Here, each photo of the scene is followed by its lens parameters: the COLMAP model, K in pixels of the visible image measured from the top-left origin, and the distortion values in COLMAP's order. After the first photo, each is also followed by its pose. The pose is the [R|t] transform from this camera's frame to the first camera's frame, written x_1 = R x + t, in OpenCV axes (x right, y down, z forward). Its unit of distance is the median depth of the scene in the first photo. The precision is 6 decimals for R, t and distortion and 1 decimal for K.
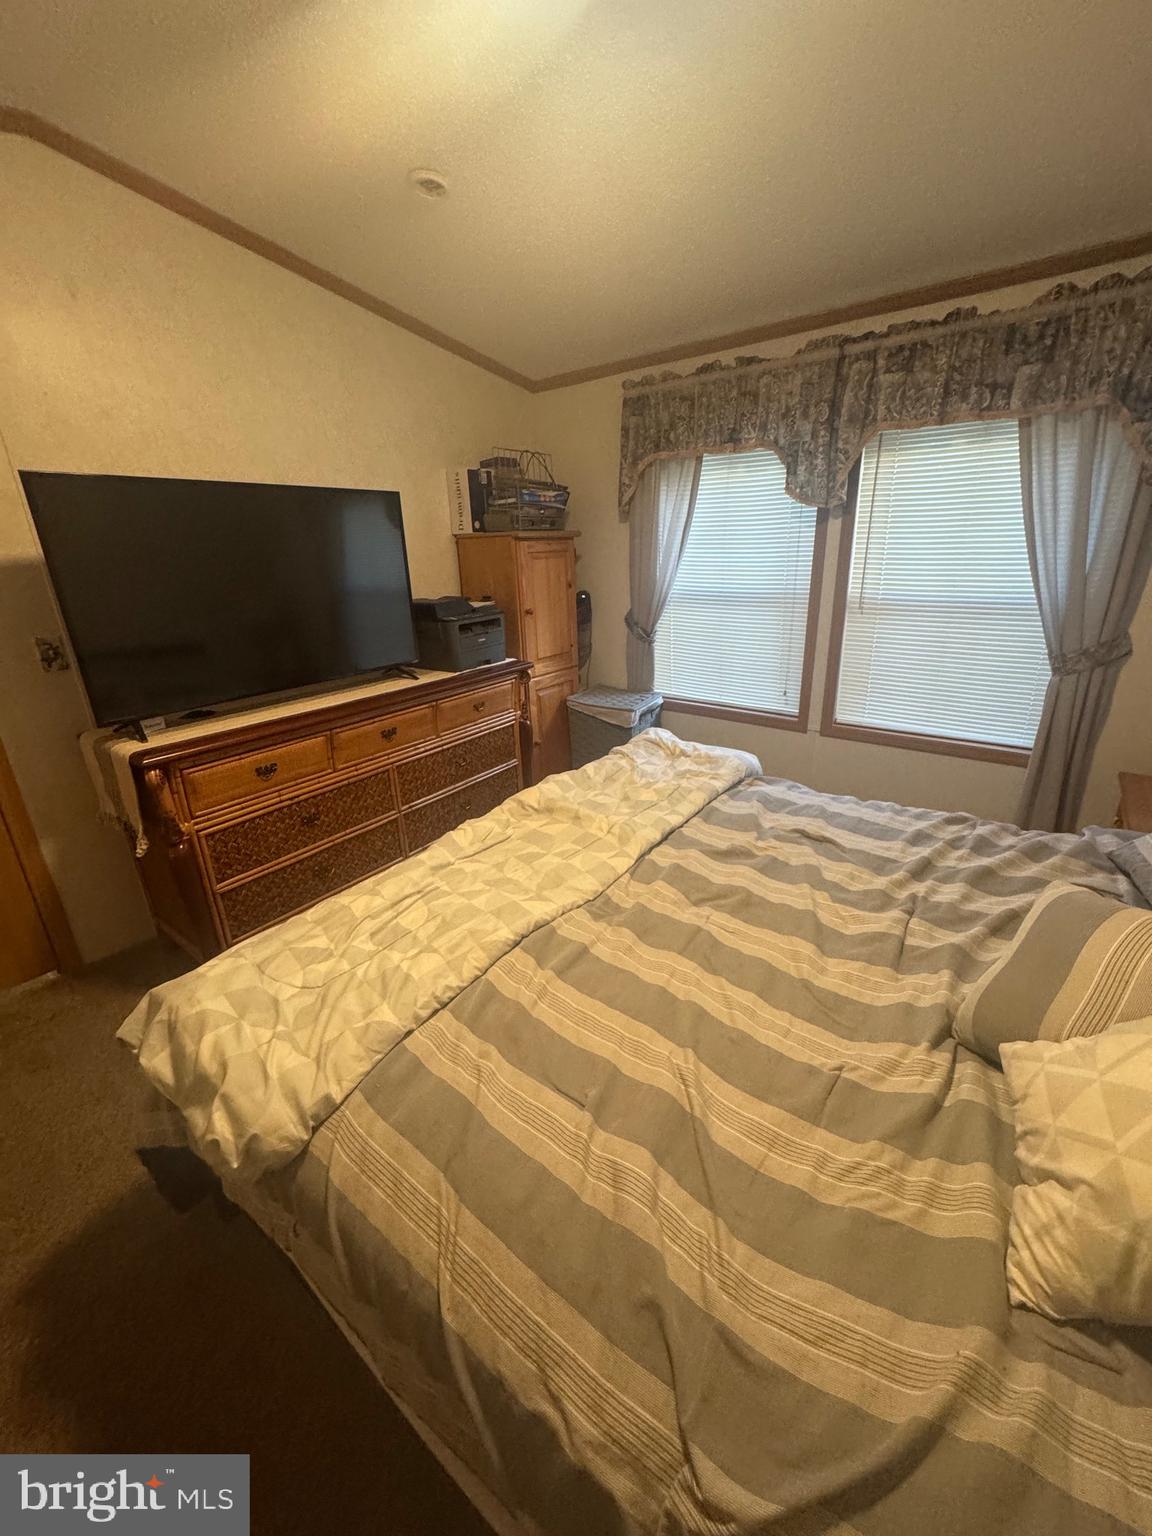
lens RADIAL K [[611.0, 0, 578.5], [0, 611.0, 767.2], [0, 0, 1]] dist [-0.001906, -0.000205]
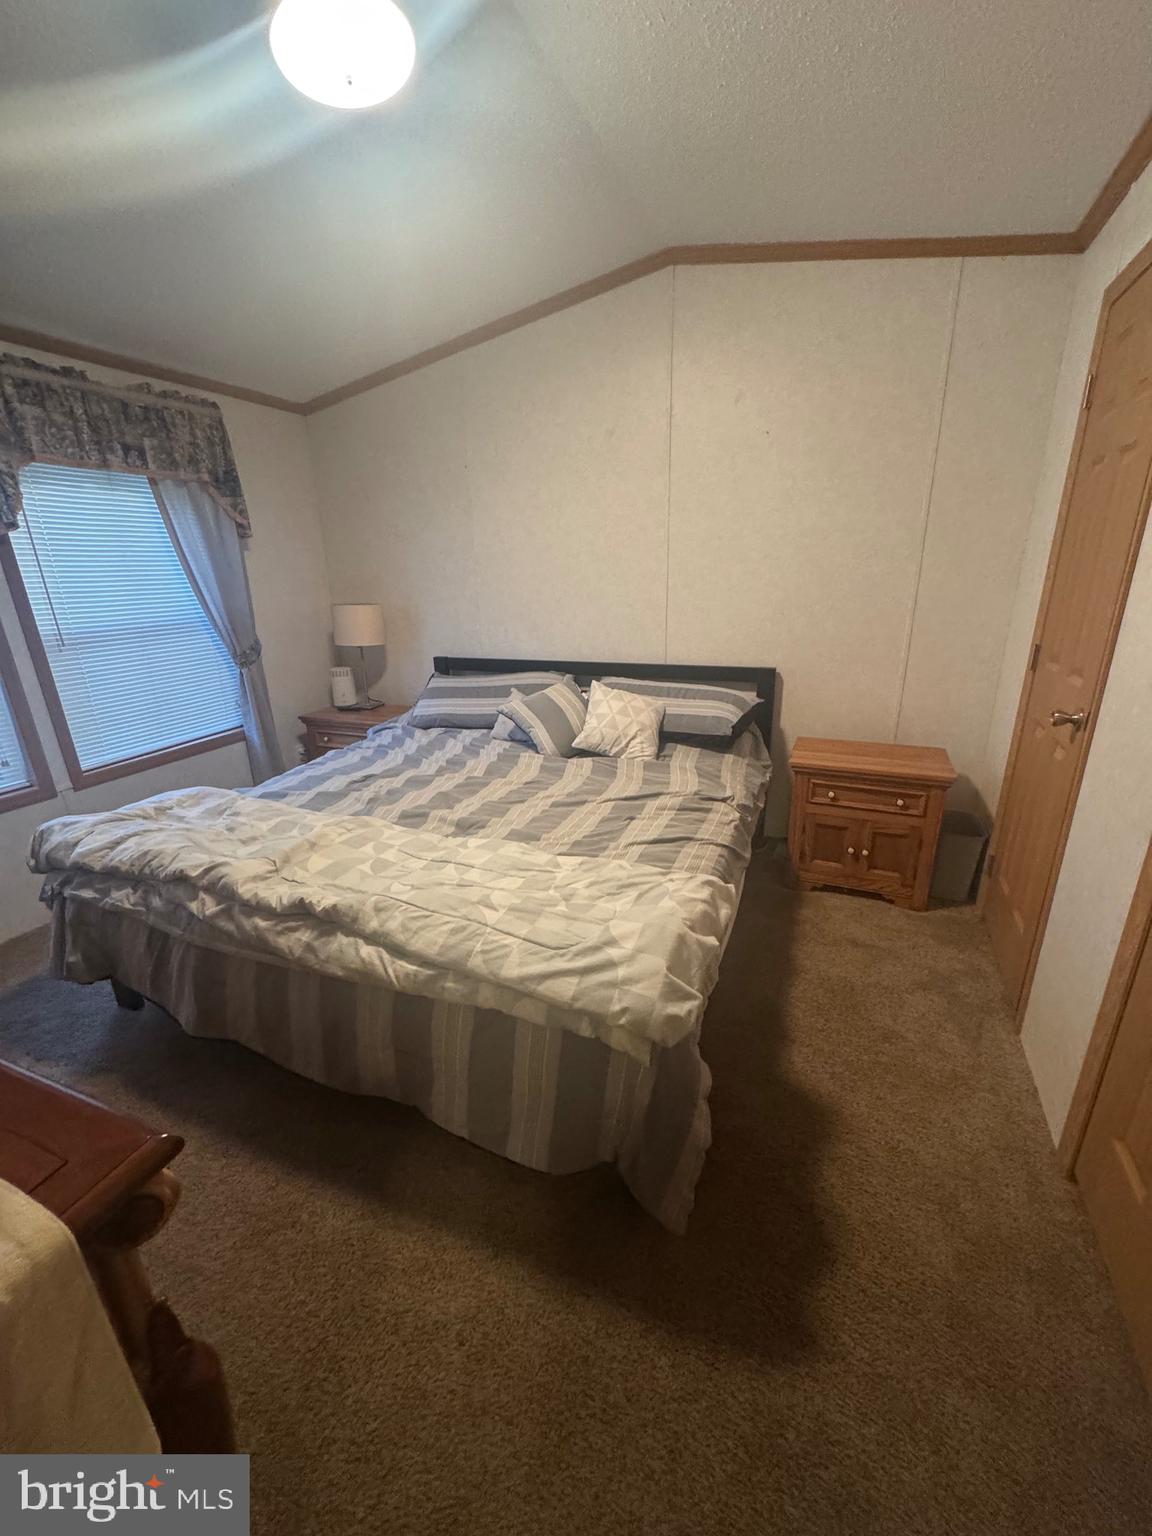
lens RADIAL K [[611.0, 0, 578.5], [0, 611.0, 767.2], [0, 0, 1]] dist [-0.001906, -0.000205]
pose [[-0.248513, -0.275241, 0.928700, -0.827642], [0.366468, 0.860794, 0.353179, -0.177564], [-0.896628, 0.428108, -0.113052, 0.604297]]
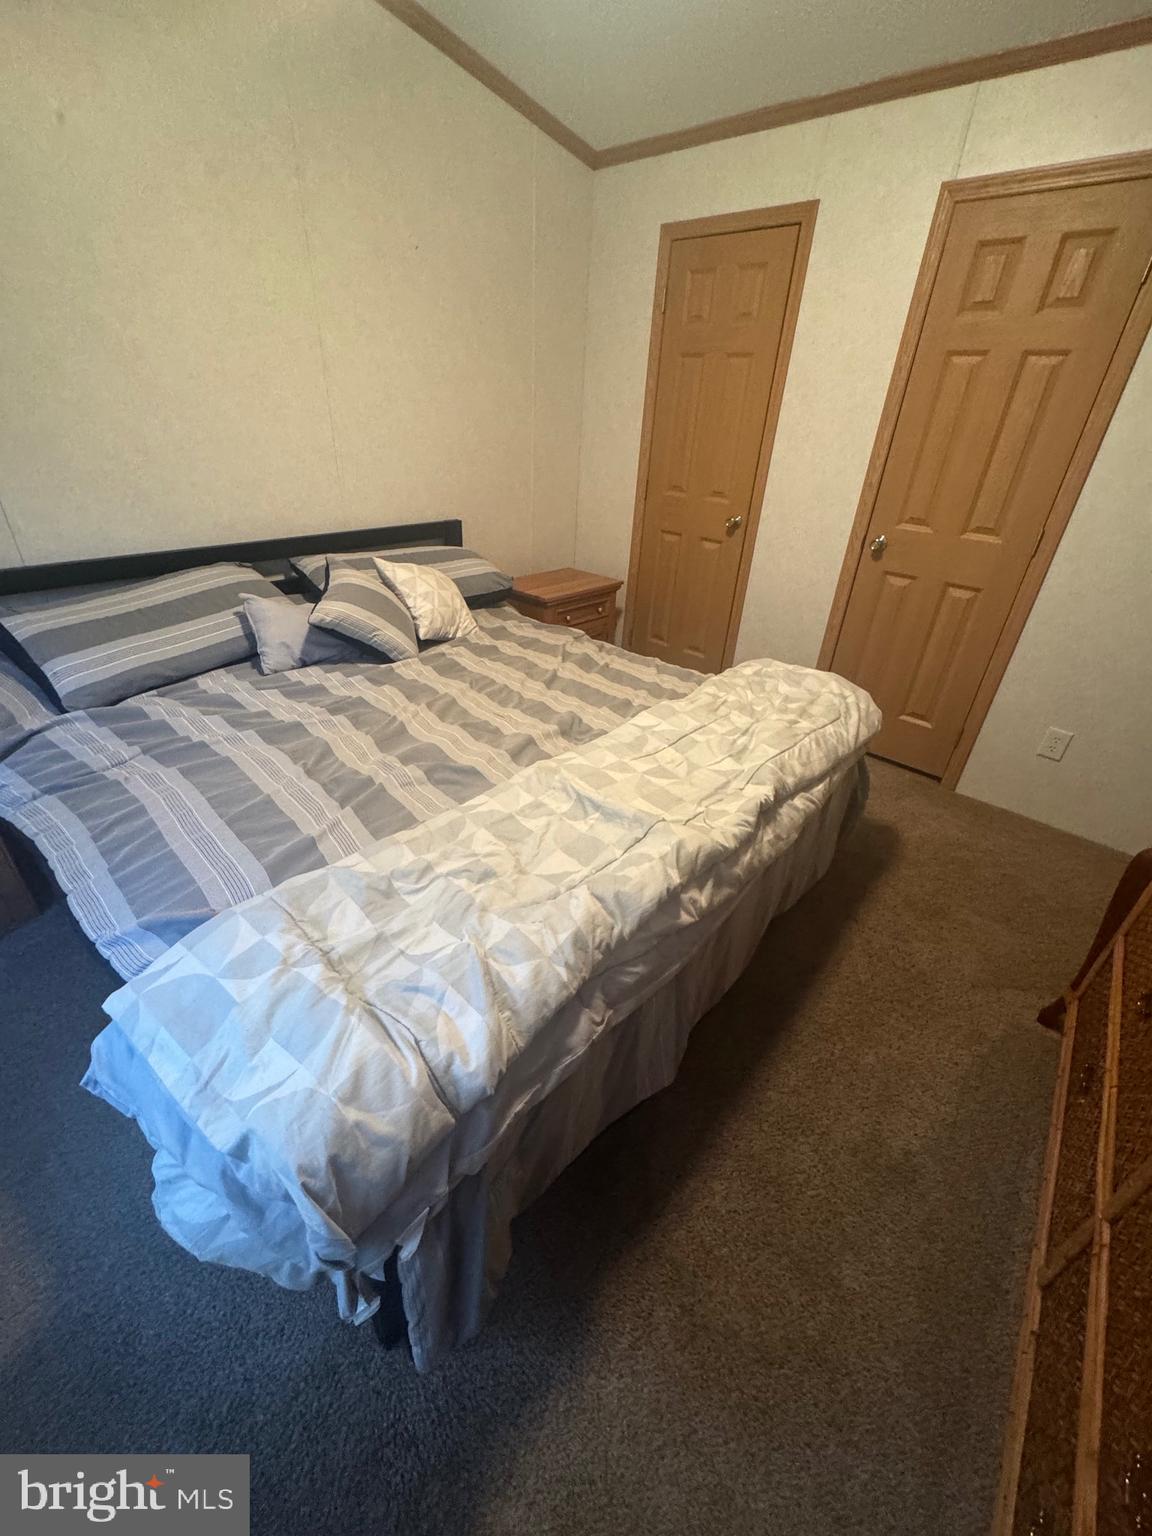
lens RADIAL K [[611.0, 0, 578.5], [0, 611.0, 767.2], [0, 0, 1]] dist [-0.001906, -0.000205]
pose [[-0.997746, -0.051987, 0.042434, 0.001915], [-0.000543, 0.638573, 0.769561, -0.433149], [-0.067104, 0.767804, -0.637161, 1.251498]]
